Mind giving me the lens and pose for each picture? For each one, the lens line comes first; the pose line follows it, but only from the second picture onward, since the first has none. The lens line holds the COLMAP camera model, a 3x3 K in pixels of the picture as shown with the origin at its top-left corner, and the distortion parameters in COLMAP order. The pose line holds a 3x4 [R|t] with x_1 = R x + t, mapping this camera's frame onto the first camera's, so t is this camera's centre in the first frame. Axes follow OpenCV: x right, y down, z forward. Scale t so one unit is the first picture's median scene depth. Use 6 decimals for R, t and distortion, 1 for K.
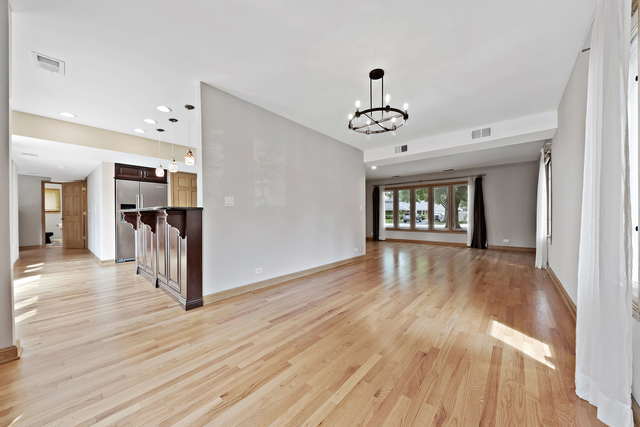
lens RADIAL K [[230.9, 0, 321.6], [0, 230.9, 215.5], [0, 0, 1]] dist [-0.000824, -0.000412]
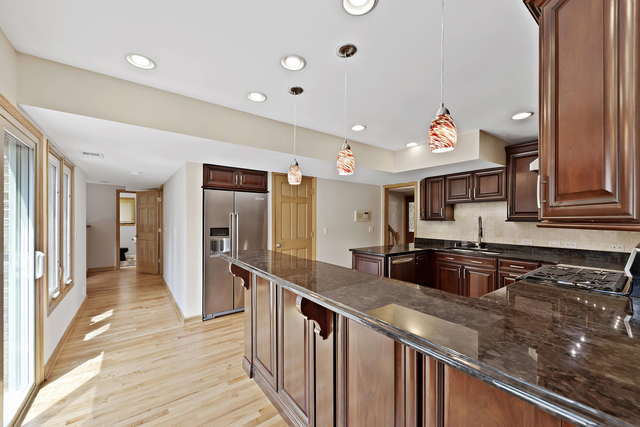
lens RADIAL K [[258.0, 0, 318.5], [0, 258.0, 217.3], [0, 0, 1]] dist [0.020076, 0.000208]
pose [[0.971438, 0.008936, -0.237127, -1.078205], [-0.008907, 0.999960, 0.001192, -0.216325], [0.237128, 0.000954, 0.971478, 0.985147]]
